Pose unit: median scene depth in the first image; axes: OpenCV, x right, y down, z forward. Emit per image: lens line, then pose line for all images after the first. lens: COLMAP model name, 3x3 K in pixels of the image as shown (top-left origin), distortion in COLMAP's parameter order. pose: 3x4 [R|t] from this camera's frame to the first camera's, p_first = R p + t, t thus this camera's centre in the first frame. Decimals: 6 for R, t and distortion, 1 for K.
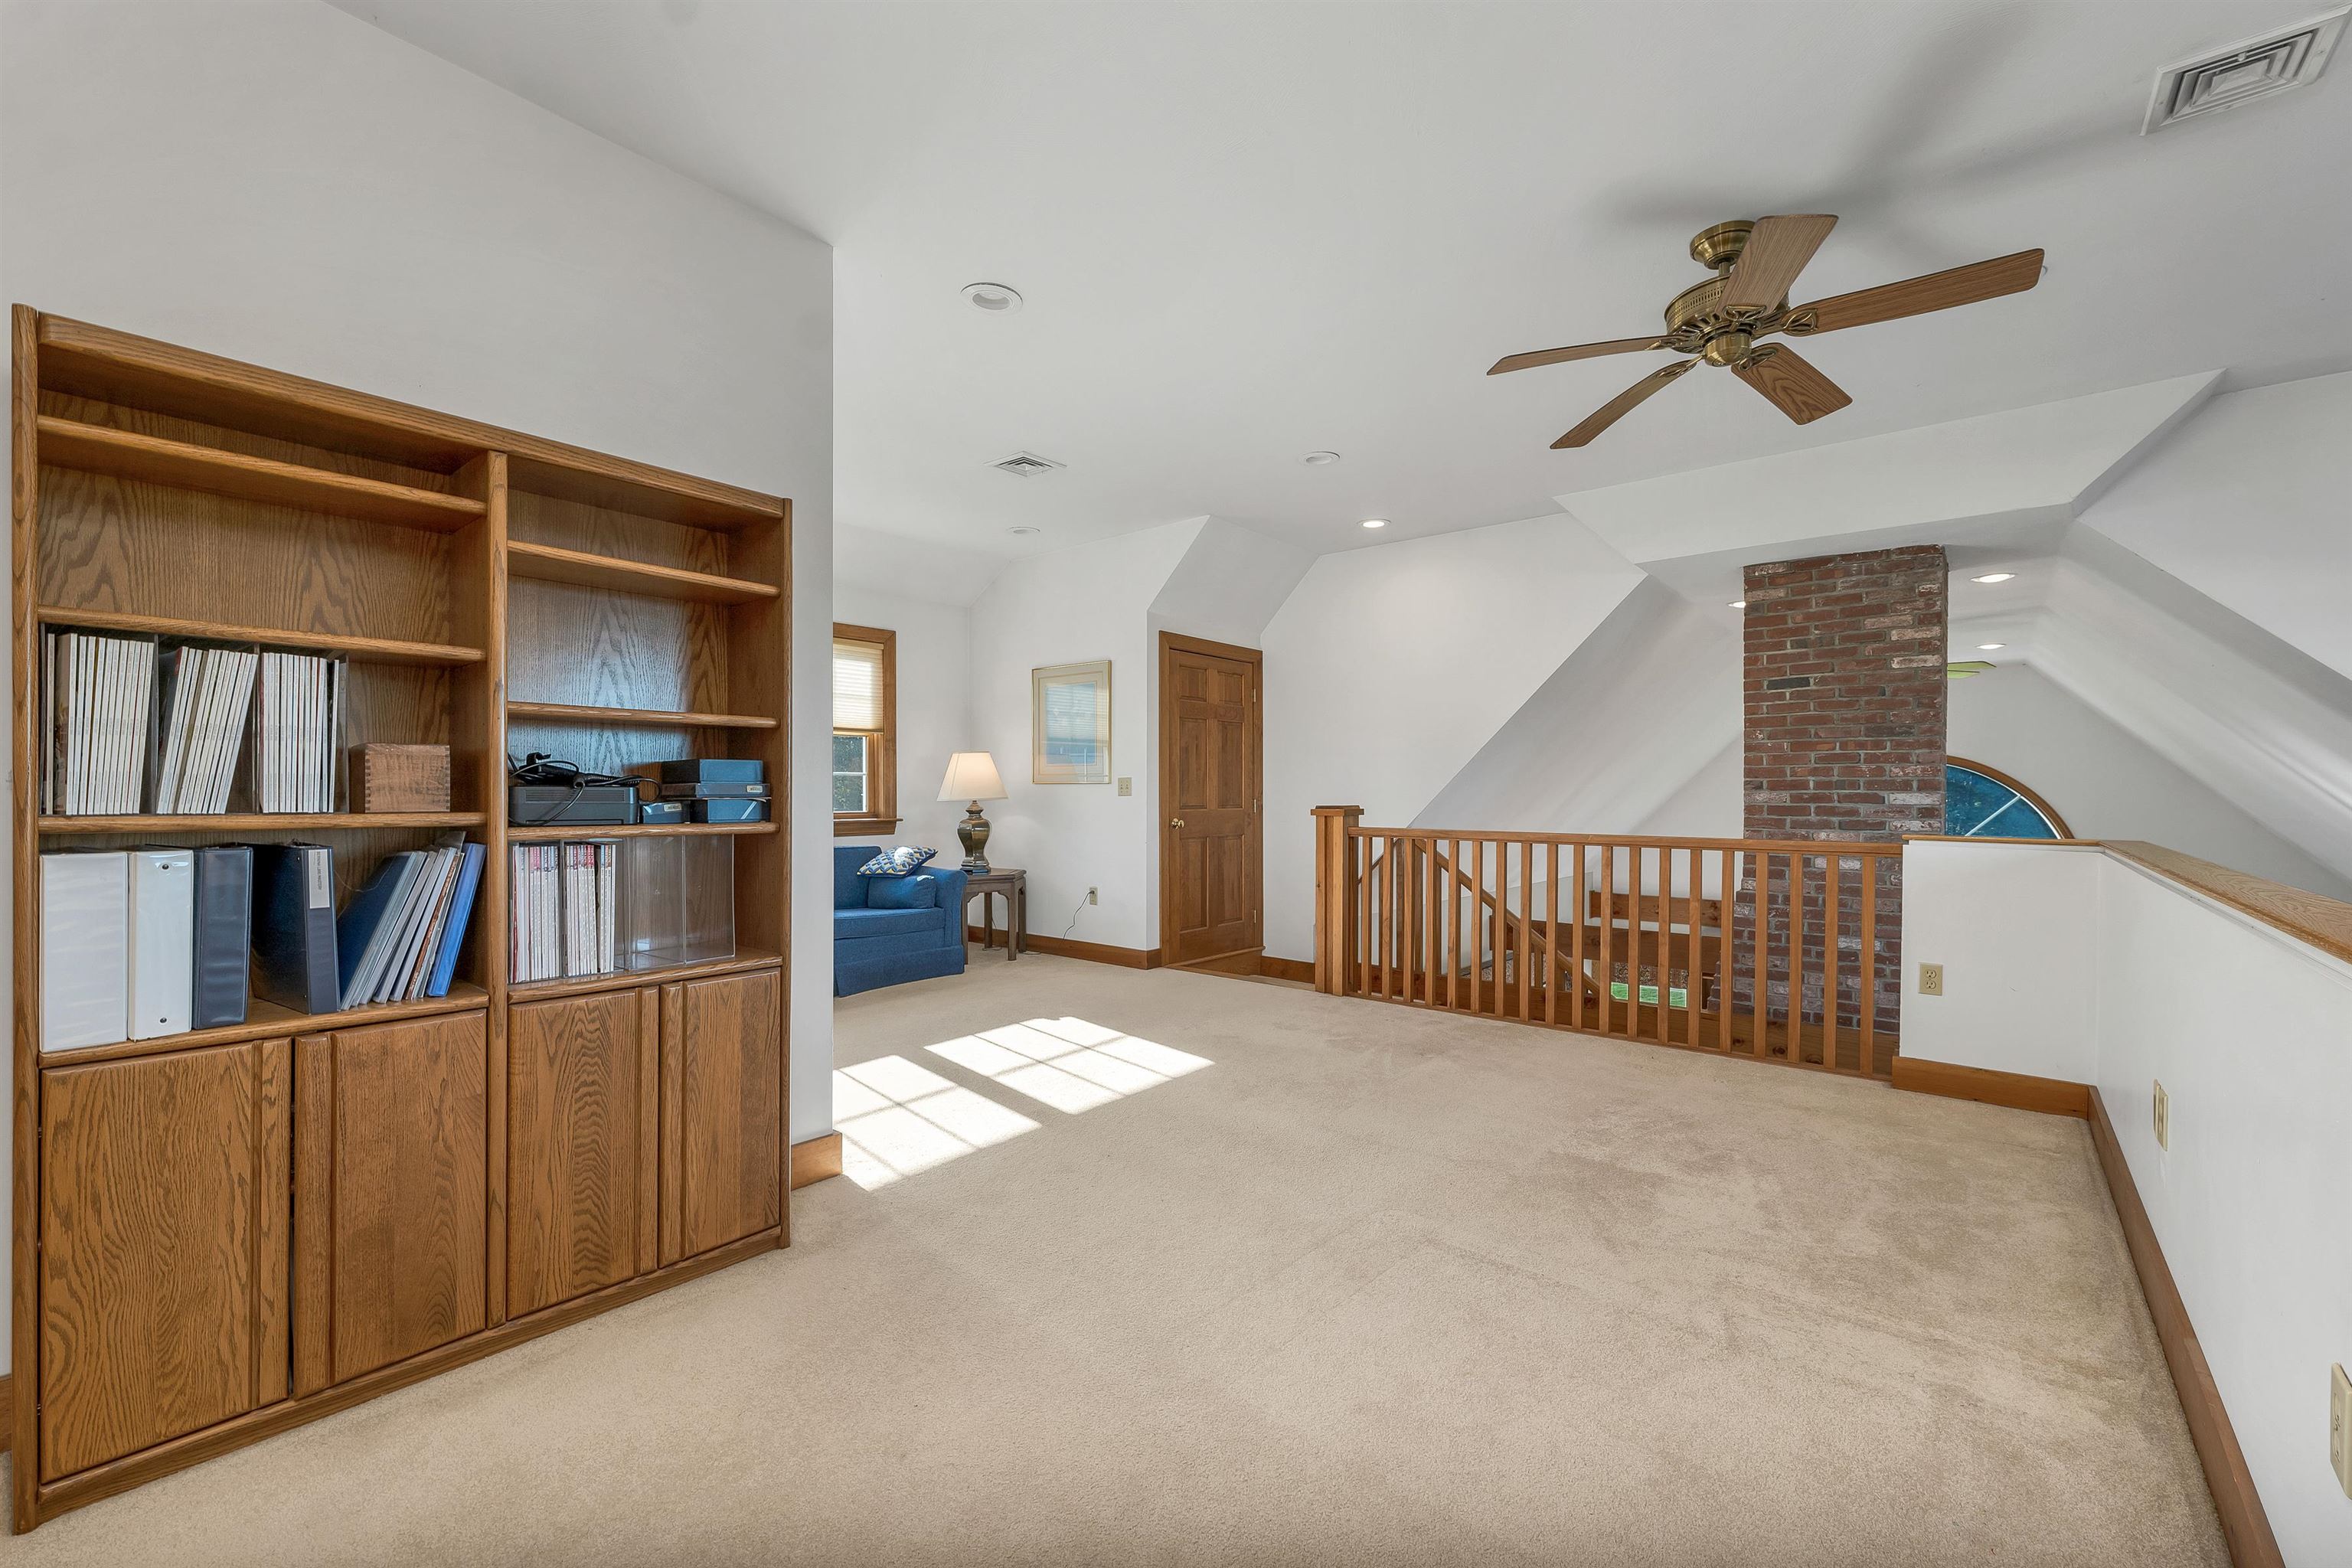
lens RADIAL K [[982.6, 0, 1185.5], [0, 982.6, 793.5], [0, 0, 1]] dist [0.000746, 0.000061]
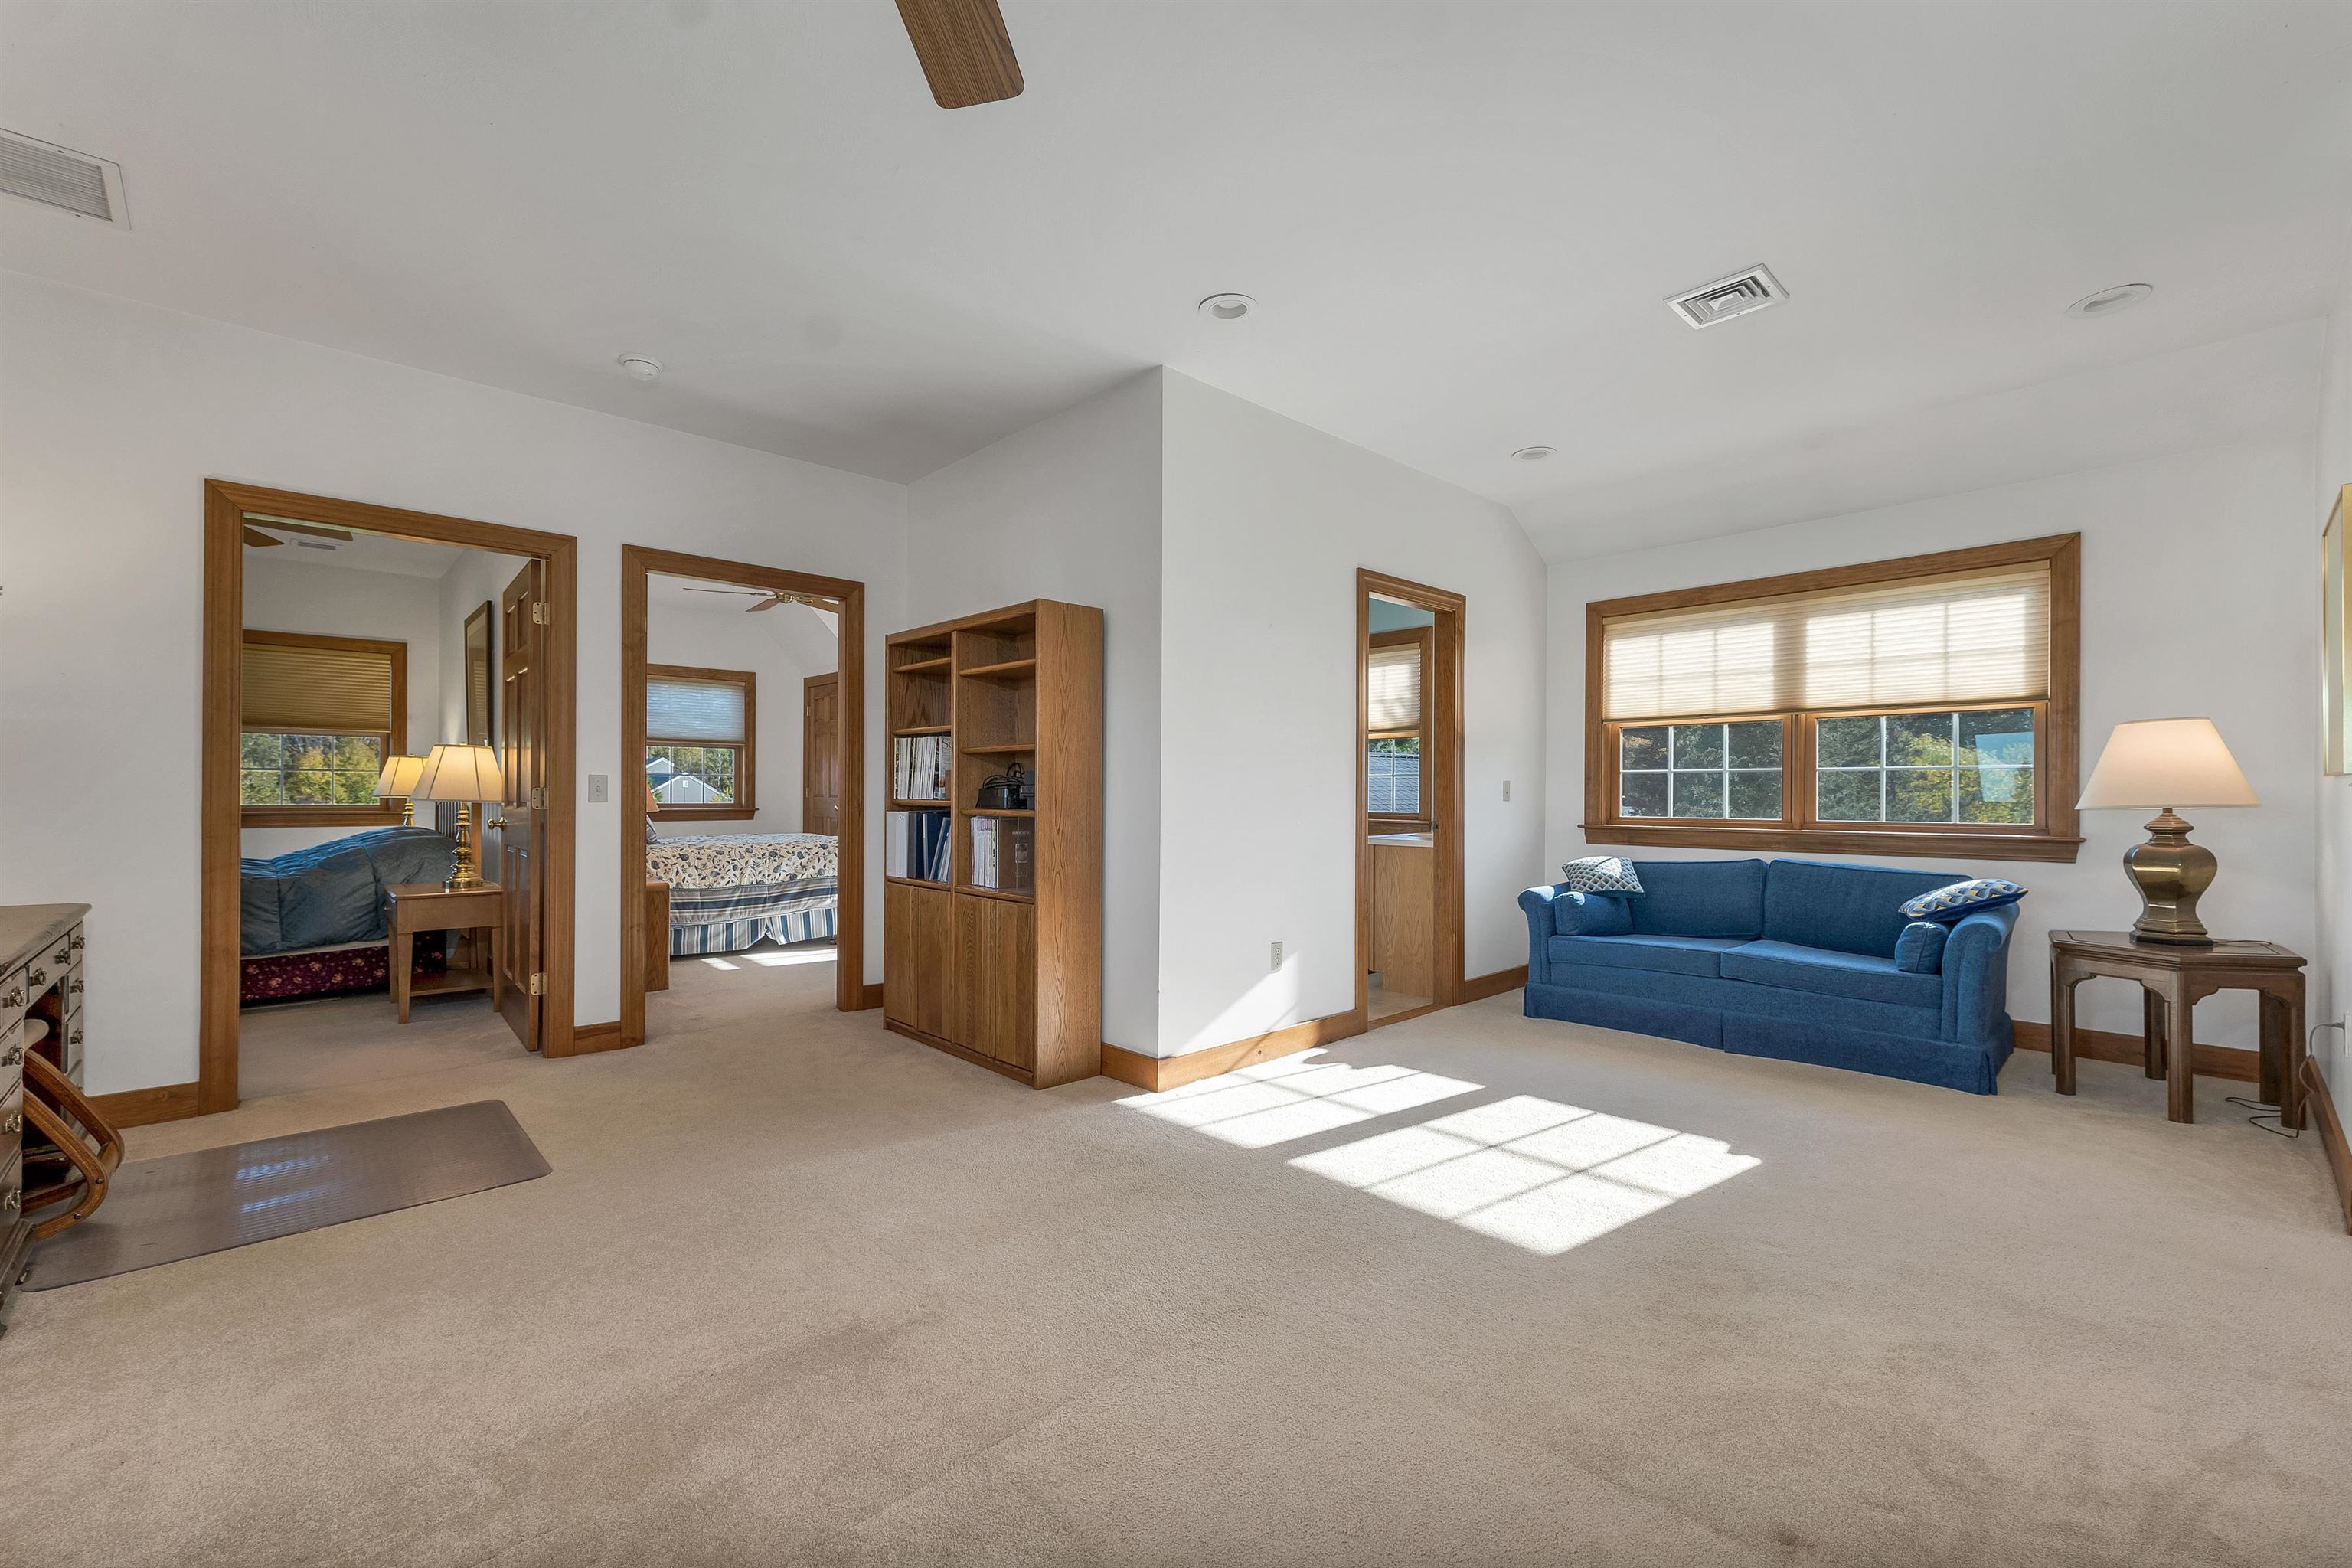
lens RADIAL K [[982.6, 0, 1185.5], [0, 982.6, 793.5], [0, 0, 1]] dist [0.000746, 0.000061]
pose [[-0.153742, -0.008003, -0.988079, 0.659093], [-0.005676, 0.999958, -0.007216, 0.008712], [0.988095, 0.004499, -0.153781, 0.911596]]
